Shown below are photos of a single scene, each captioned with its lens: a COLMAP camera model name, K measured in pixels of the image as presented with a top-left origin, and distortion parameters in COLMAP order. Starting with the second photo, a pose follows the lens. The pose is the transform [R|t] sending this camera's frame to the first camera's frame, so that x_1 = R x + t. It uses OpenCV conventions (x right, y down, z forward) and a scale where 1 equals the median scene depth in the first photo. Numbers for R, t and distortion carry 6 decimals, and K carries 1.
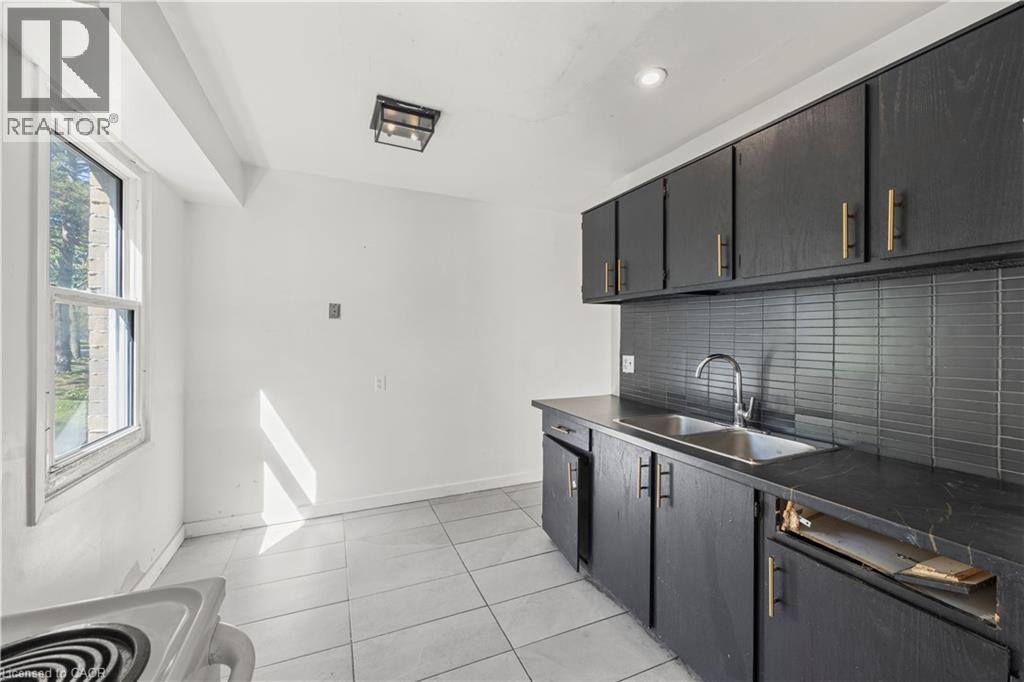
lens RADIAL K [[403.2, 0, 510.8], [0, 403.2, 332.7], [0, 0, 1]] dist [0.005766, 0.000058]
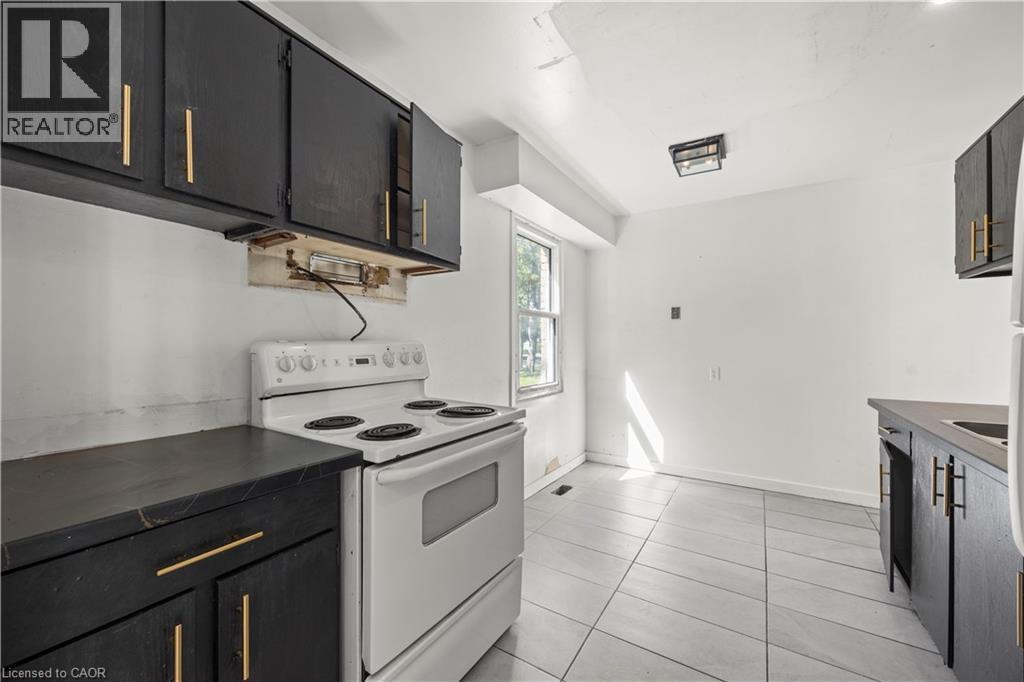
lens RADIAL K [[401.1, 0, 511.0], [0, 401.1, 343.3], [0, 0, 1]] dist [-0.000360, -0.000163]
pose [[0.550524, -0.006889, -0.834791, 0.365694], [0.003986, 0.999976, -0.005623, 0.052083], [0.834810, -0.000232, 0.550538, -0.126945]]
